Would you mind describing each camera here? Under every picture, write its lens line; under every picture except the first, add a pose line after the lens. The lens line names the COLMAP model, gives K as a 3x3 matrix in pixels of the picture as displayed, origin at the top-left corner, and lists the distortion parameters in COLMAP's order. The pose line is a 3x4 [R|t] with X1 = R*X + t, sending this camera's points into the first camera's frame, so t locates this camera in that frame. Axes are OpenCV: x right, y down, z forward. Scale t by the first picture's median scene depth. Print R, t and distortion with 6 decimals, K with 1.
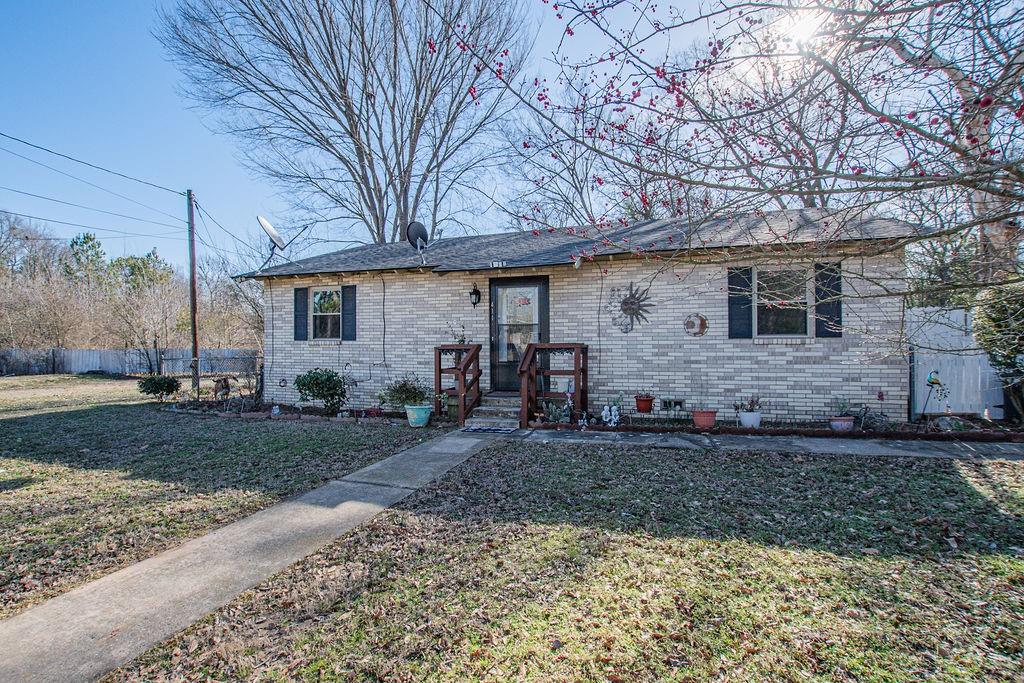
lens RADIAL K [[461.9, 0, 504.3], [0, 461.9, 337.2], [0, 0, 1]] dist [-0.001925, -0.000320]
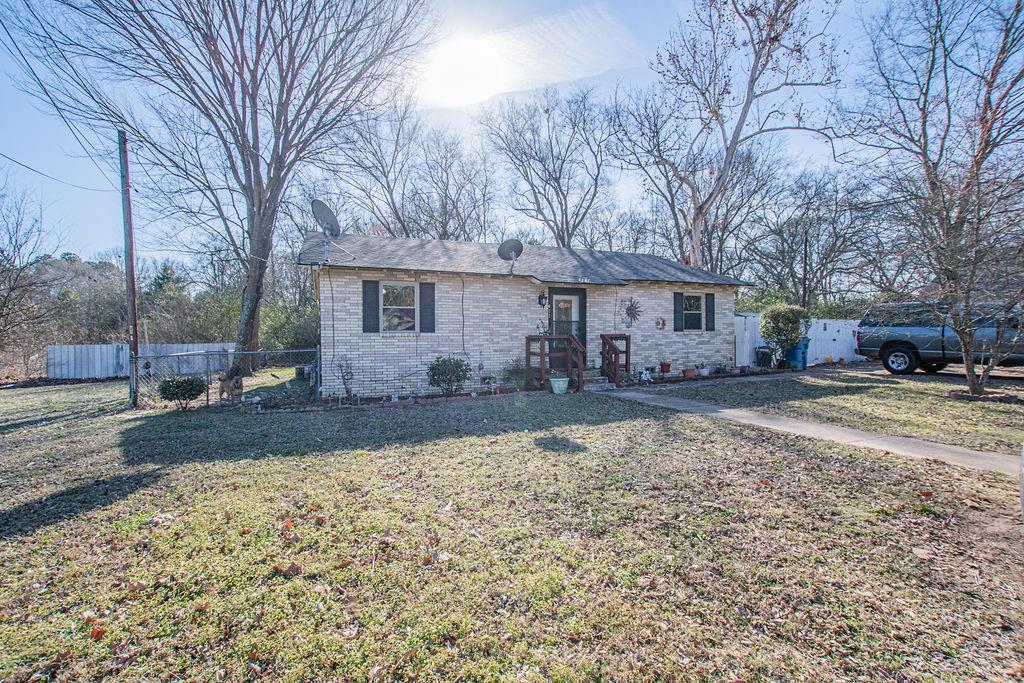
lens RADIAL K [[461.9, 0, 504.3], [0, 461.9, 337.2], [0, 0, 1]] dist [-0.001925, -0.000320]
pose [[0.759195, -0.000209, 0.650863, -1.083466], [0.001759, 0.999997, -0.001730, 0.024669], [-0.650860, 0.002458, 0.759193, 0.049082]]
